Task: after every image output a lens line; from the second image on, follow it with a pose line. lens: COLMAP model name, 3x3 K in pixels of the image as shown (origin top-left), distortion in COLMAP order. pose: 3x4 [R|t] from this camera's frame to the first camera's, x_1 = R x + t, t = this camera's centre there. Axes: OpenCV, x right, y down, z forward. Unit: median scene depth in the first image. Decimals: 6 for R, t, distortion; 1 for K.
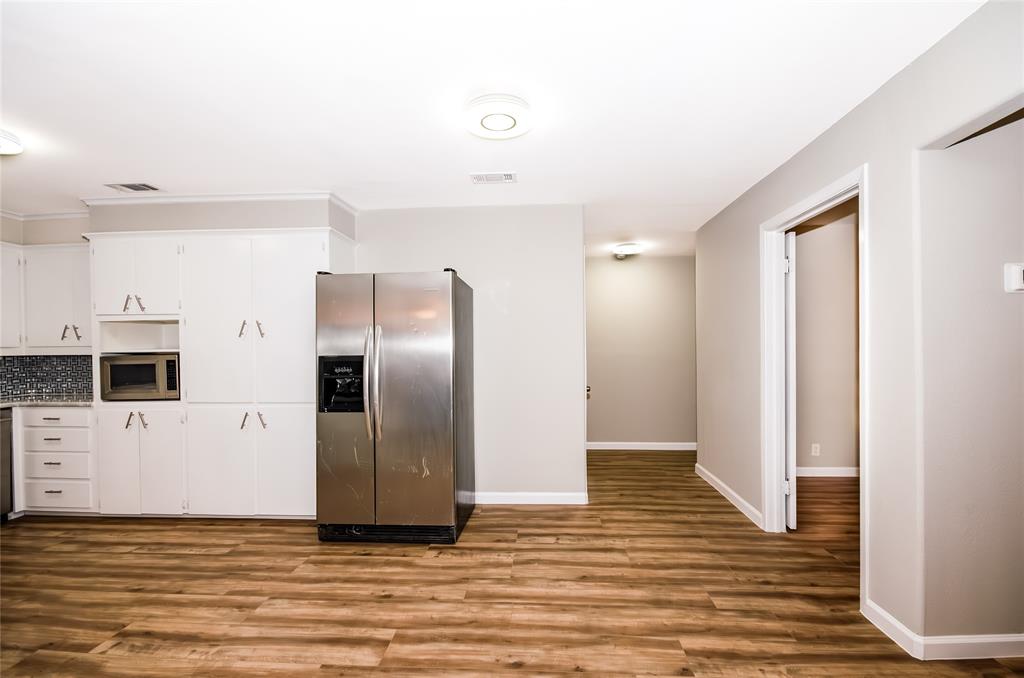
lens RADIAL K [[454.3, 0, 516.1], [0, 454.3, 346.5], [0, 0, 1]] dist [0.016215, -0.016512]
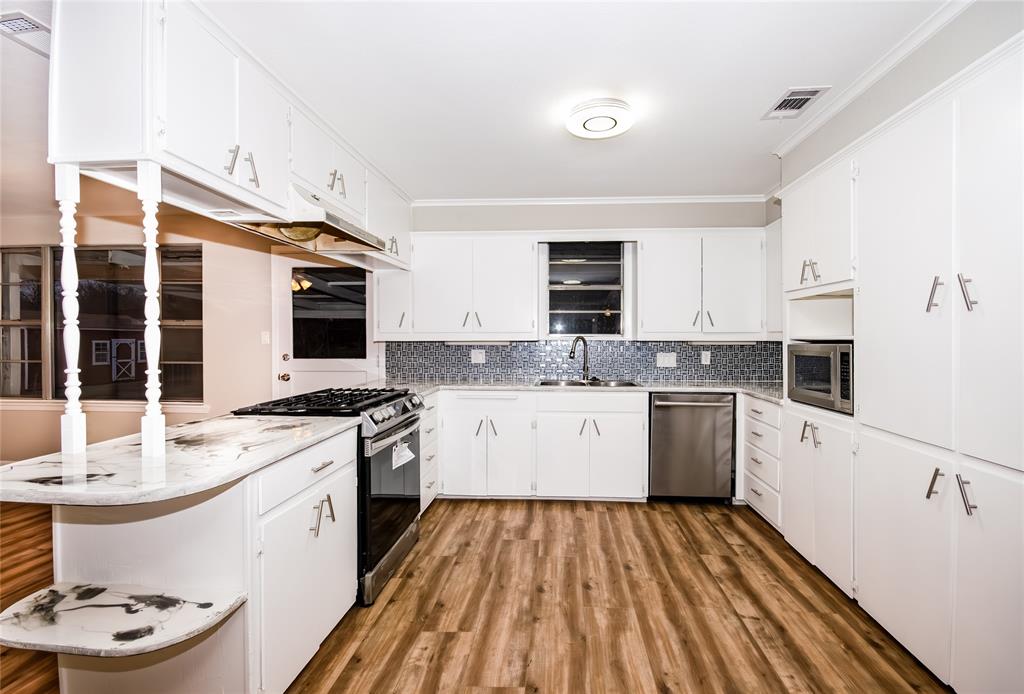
lens RADIAL K [[465.3, 0, 547.8], [0, 465.3, 344.9], [0, 0, 1]] dist [-0.000968, -0.000456]
pose [[0.021457, 0.028317, -0.999369, -0.112816], [-0.003502, 0.999595, 0.028248, 0.001956], [0.999764, 0.002894, 0.021547, 0.577320]]
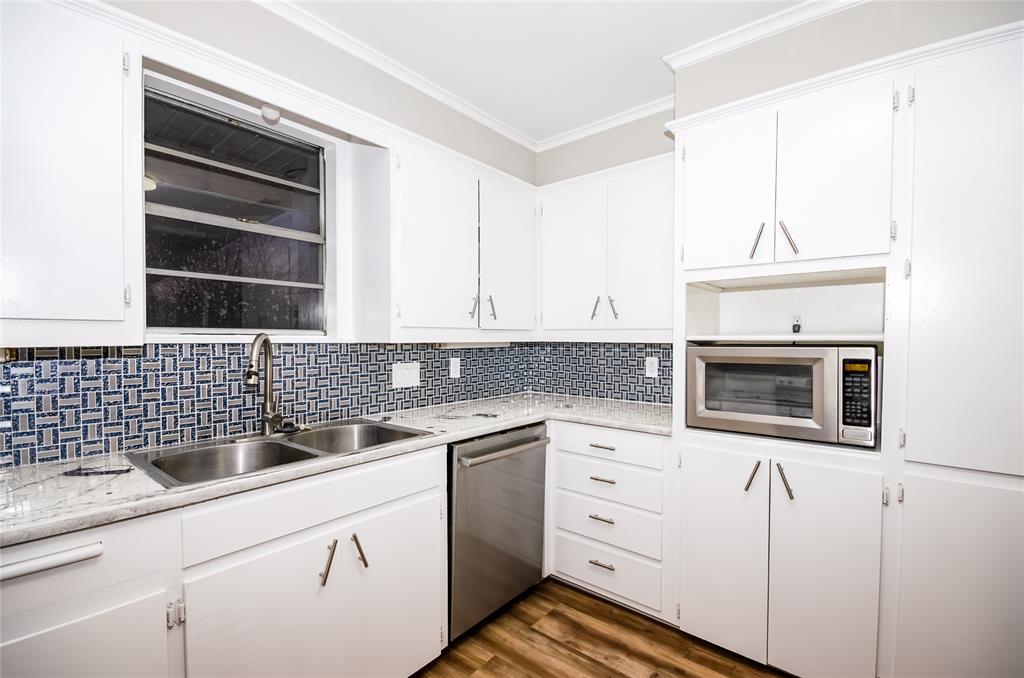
lens RADIAL K [[454.3, 0, 516.1], [0, 454.3, 346.5], [0, 0, 1]] dist [0.016215, -0.016512]
pose [[0.804026, 0.026017, -0.594024, -0.774619], [-0.013682, 0.999587, 0.025261, 0.010656], [0.594436, -0.012184, 0.804050, 0.449170]]
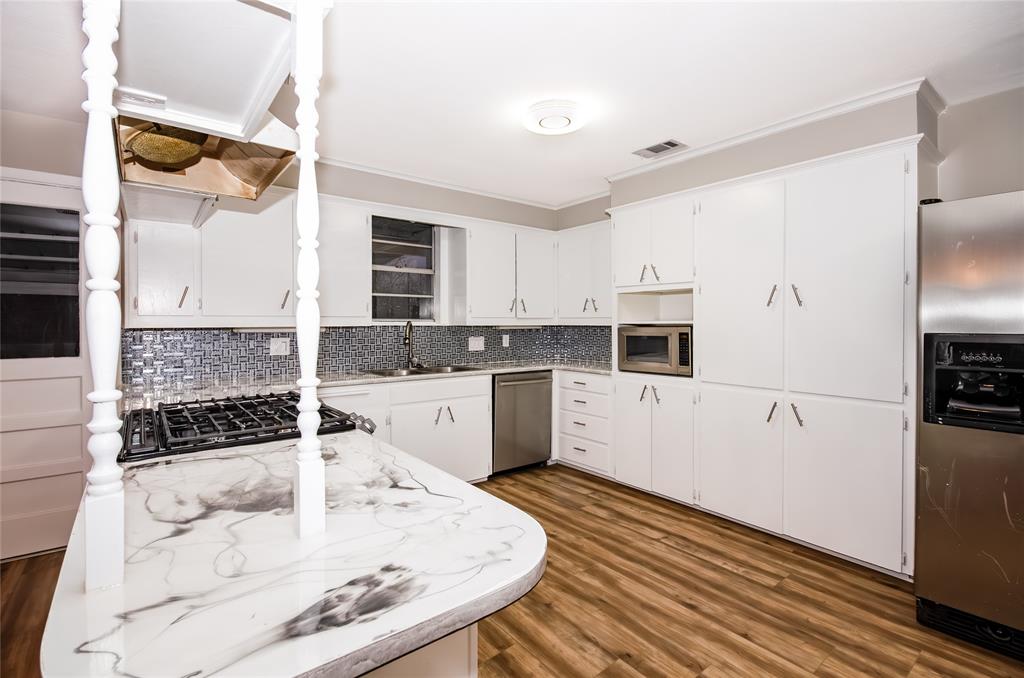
lens RADIAL K [[463.2, 0, 518.8], [0, 463.2, 324.9], [0, 0, 1]] dist [0.000731, 0.000221]
pose [[0.674334, 0.015291, -0.738268, -0.301056], [-0.009728, 0.999883, 0.011824, 0.006439], [0.738362, -0.000791, 0.674404, 0.133653]]
